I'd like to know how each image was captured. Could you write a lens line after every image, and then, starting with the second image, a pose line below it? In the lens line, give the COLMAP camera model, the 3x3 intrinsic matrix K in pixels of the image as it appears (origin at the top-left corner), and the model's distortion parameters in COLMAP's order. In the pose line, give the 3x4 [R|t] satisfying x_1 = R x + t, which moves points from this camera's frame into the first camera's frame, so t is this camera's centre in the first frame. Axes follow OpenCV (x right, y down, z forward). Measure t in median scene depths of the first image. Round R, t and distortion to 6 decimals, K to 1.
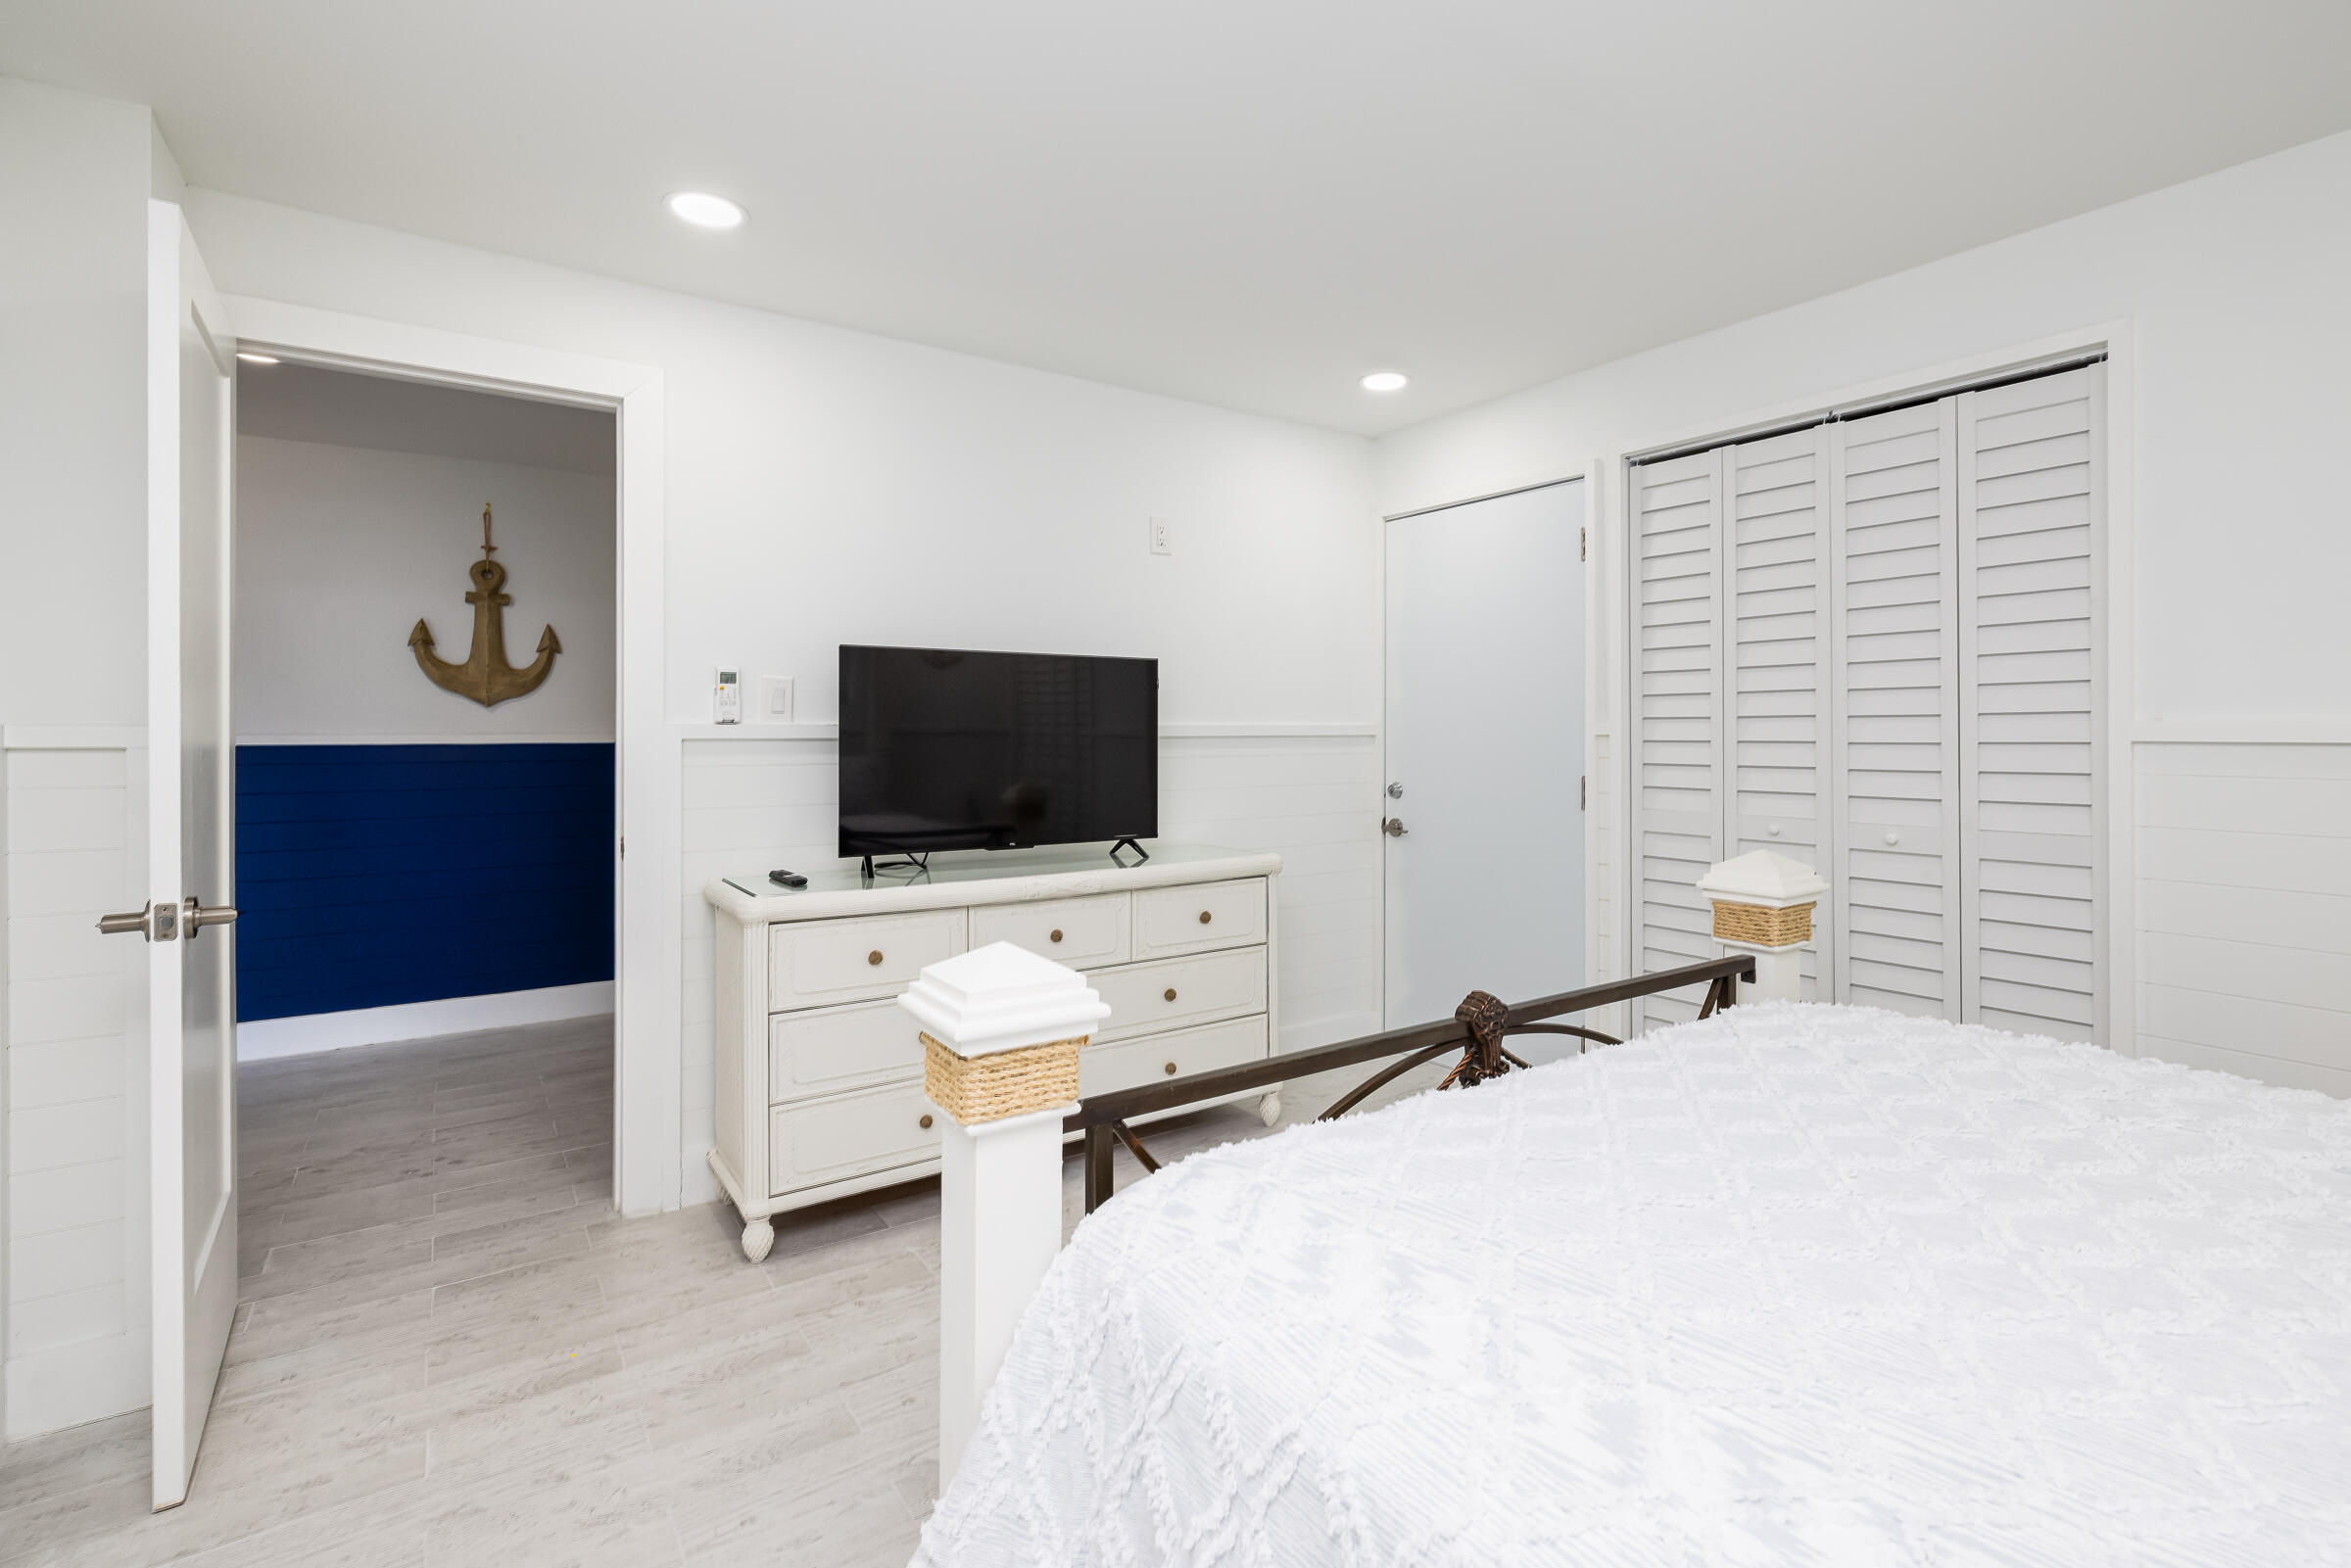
lens RADIAL K [[1023.9, 0, 1185.5], [0, 1023.9, 733.6], [0, 0, 1]] dist [-0.023666, -0.000110]
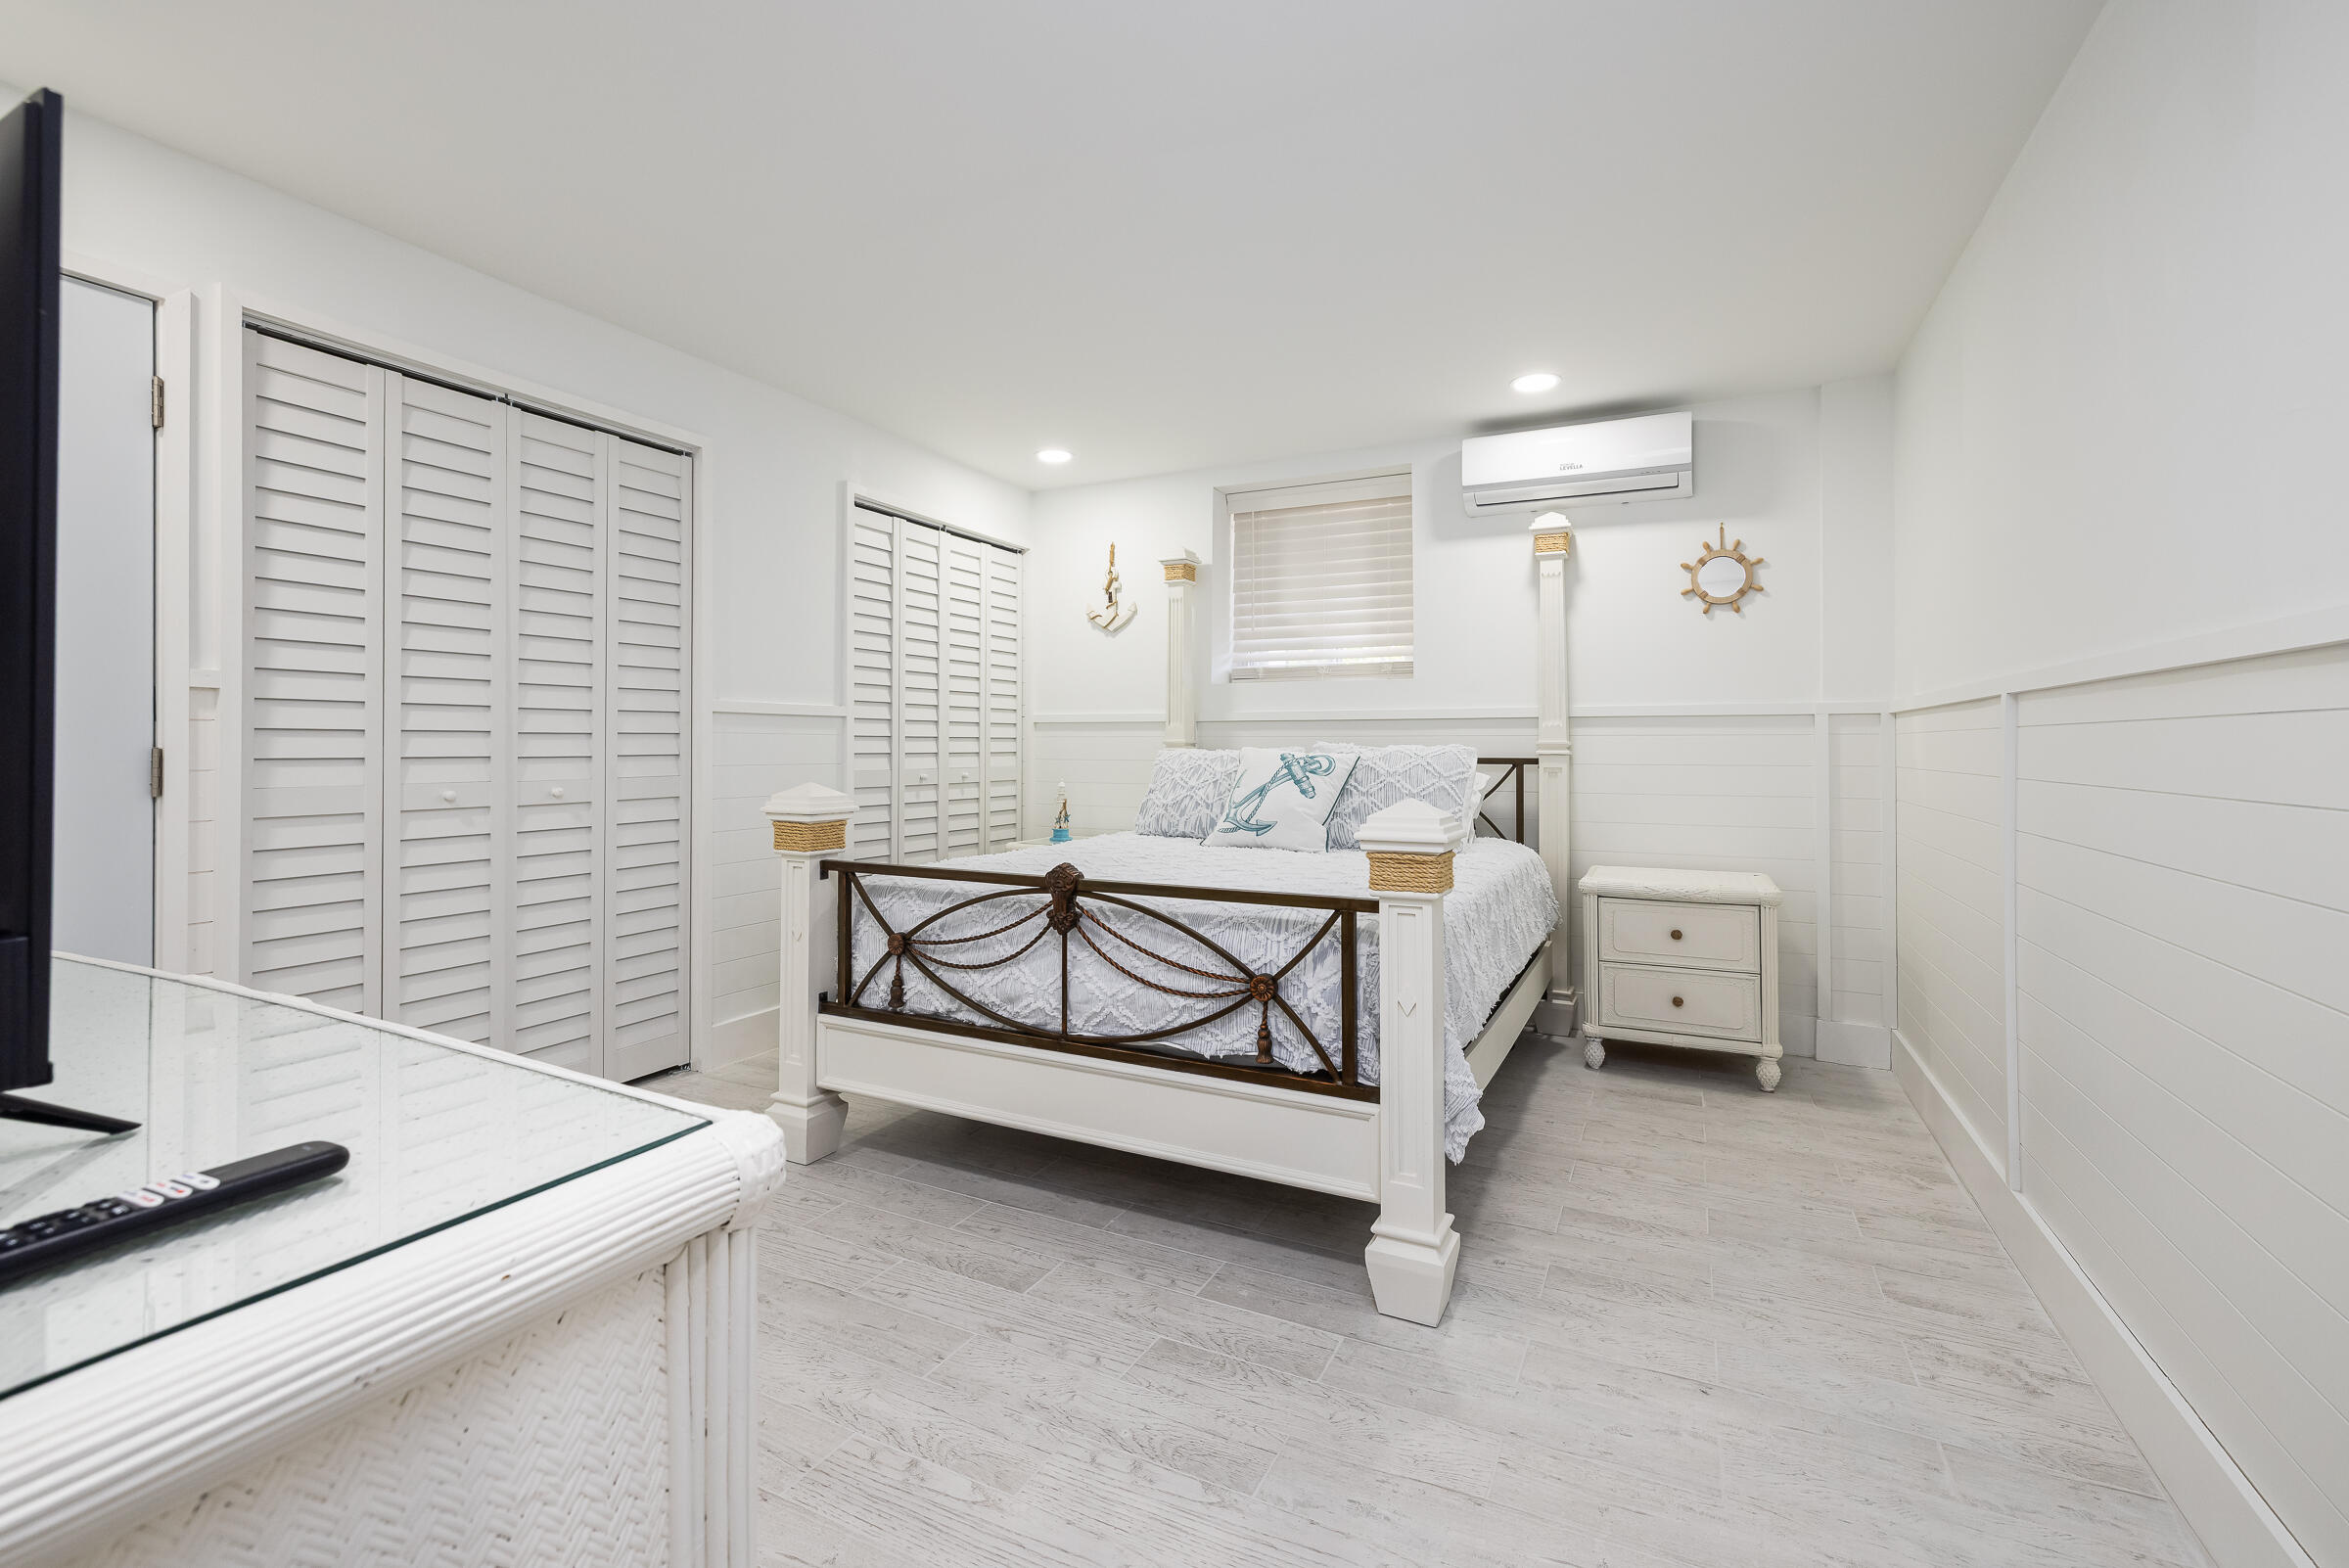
lens RADIAL K [[1023.1, 0, 1184.5], [0, 1023.1, 733.6], [0, 0, 1]] dist [-0.023666, -0.000110]
pose [[-0.483719, 0.005059, 0.875209, -0.642084], [-0.008466, 0.999909, -0.010459, 0.042103], [-0.875182, -0.012468, -0.483632, 0.912987]]
